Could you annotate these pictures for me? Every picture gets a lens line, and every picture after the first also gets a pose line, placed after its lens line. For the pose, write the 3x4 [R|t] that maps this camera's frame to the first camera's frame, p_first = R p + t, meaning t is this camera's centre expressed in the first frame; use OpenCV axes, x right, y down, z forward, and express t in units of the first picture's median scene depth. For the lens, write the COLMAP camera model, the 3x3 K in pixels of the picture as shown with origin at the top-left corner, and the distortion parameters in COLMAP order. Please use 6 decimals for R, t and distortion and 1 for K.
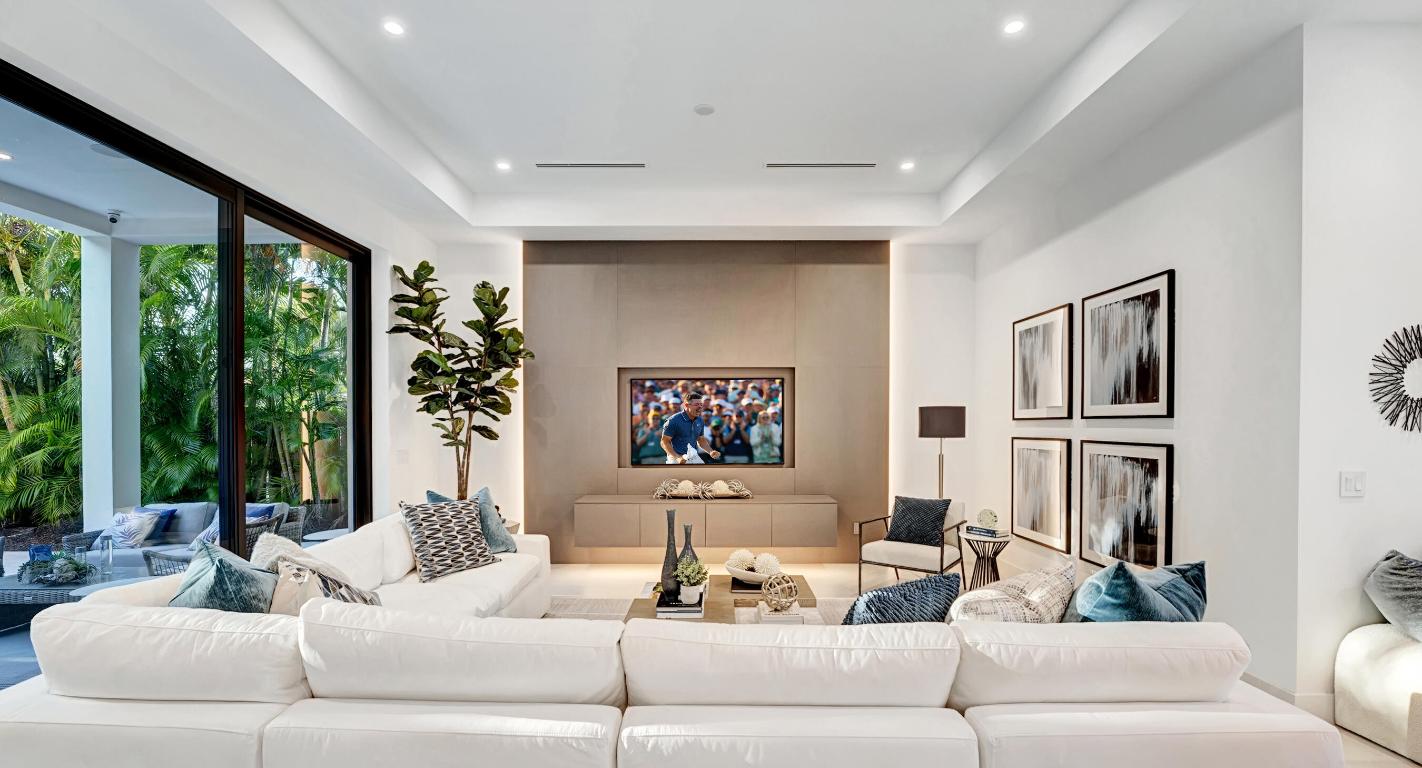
lens RADIAL K [[632.4, 0, 712.9], [0, 632.4, 440.7], [0, 0, 1]] dist [-0.016045, 0.000279]
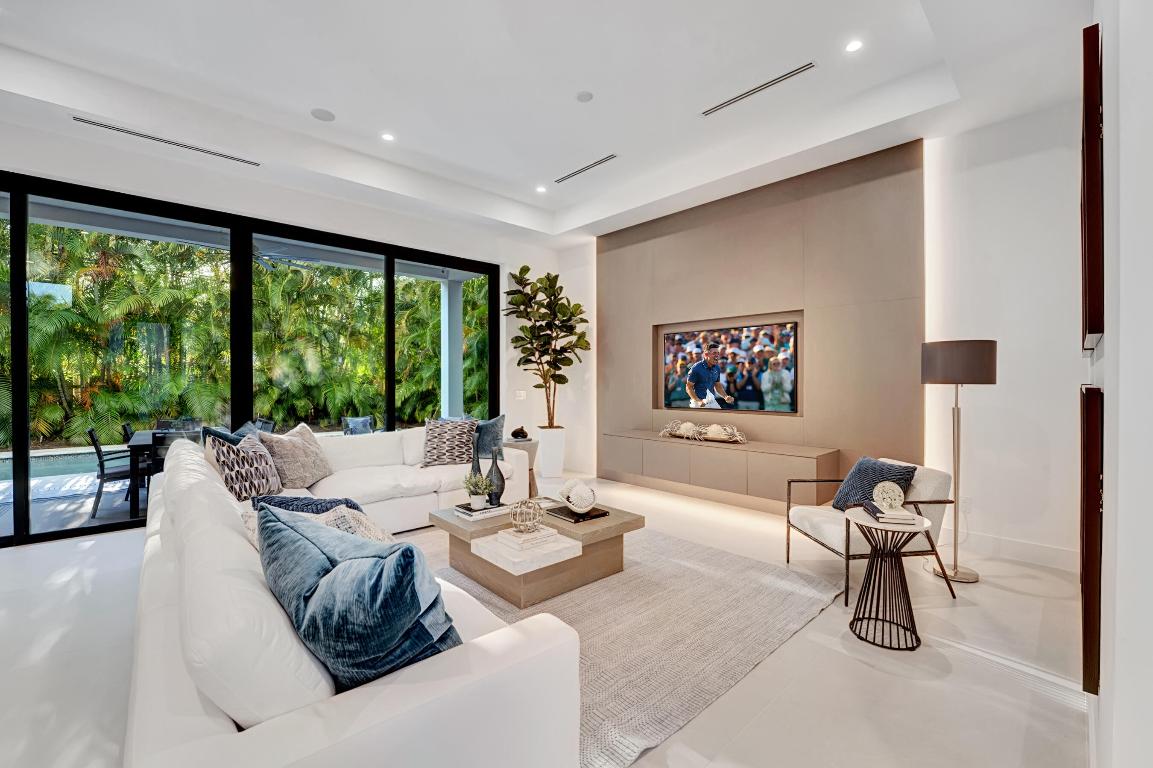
lens RADIAL K [[484.3, 0, 603.3], [0, 484.3, 385.0], [0, 0, 1]] dist [0.000054, 0.000019]
pose [[0.700846, 0.006787, -0.713280, 0.465777], [-0.012239, 0.999922, -0.002511, 0.001840], [0.713207, 0.010490, 0.700875, 0.296938]]
